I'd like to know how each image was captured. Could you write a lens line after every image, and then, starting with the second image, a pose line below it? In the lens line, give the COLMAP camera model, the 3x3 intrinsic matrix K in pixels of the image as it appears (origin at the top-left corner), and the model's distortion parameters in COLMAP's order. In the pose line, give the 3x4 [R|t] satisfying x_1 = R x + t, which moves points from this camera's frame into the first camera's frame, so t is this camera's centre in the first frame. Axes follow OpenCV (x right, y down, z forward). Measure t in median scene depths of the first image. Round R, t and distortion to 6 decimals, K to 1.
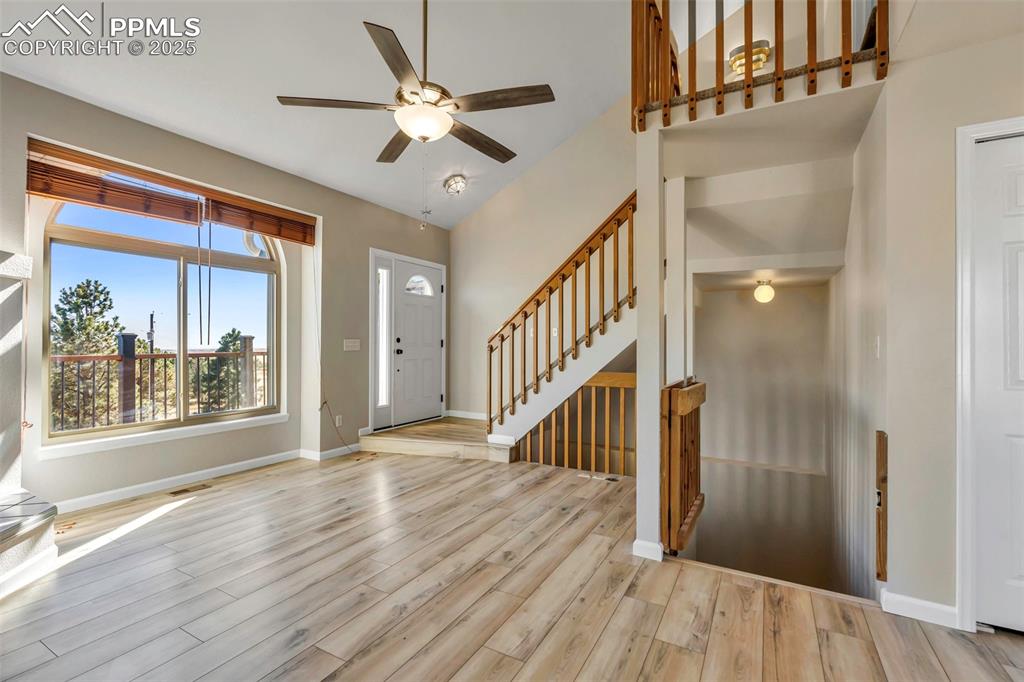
lens RADIAL K [[464.1, 0, 512.0], [0, 464.1, 341.0], [0, 0, 1]] dist [-0.003654, -0.000571]
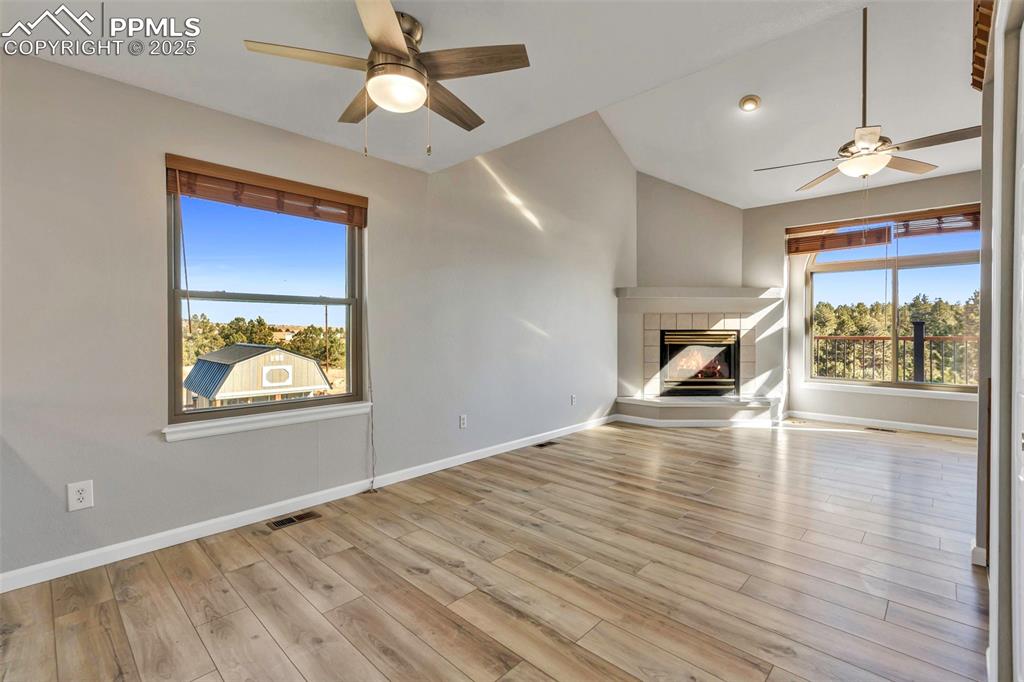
lens RADIAL K [[456.4, 0, 509.5], [0, 456.4, 334.9], [0, 0, 1]] dist [-0.003215, -0.000195]
pose [[-0.233702, 0.011459, -0.972241, 0.889170], [0.005586, 0.999930, 0.010443, 0.004946], [0.972292, -0.002991, -0.233750, 0.192289]]
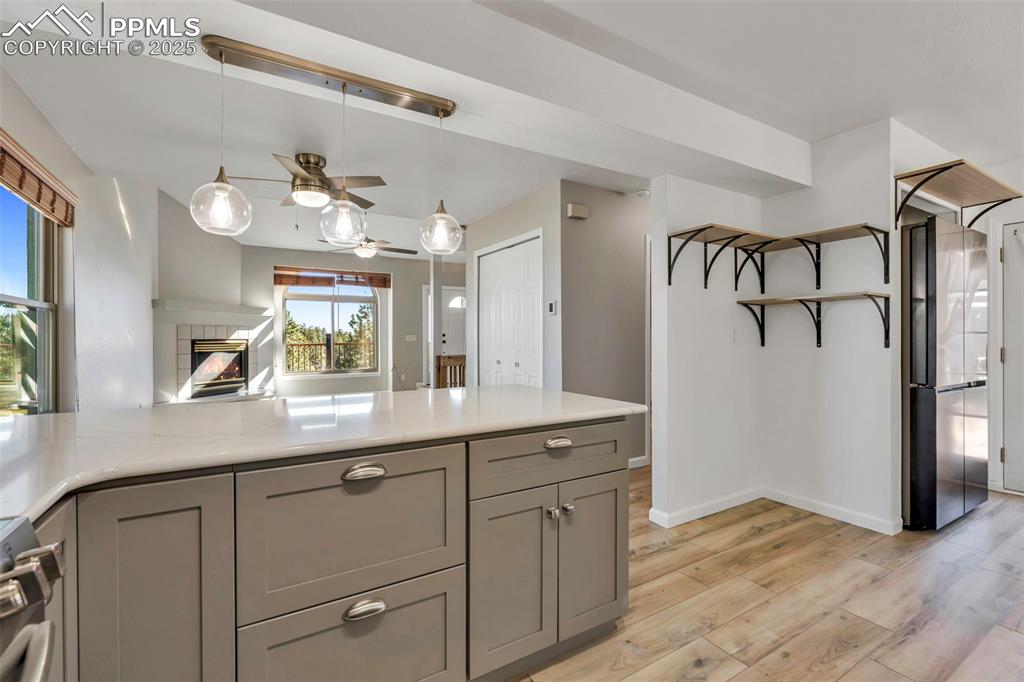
lens RADIAL K [[456.4, 0, 509.5], [0, 456.4, 334.9], [0, 0, 1]] dist [-0.003215, -0.000195]
pose [[0.866993, -0.006685, -0.498276, 1.175775], [0.007537, 0.999972, -0.000302, -0.000992], [0.498264, -0.003494, 0.867018, -0.527186]]
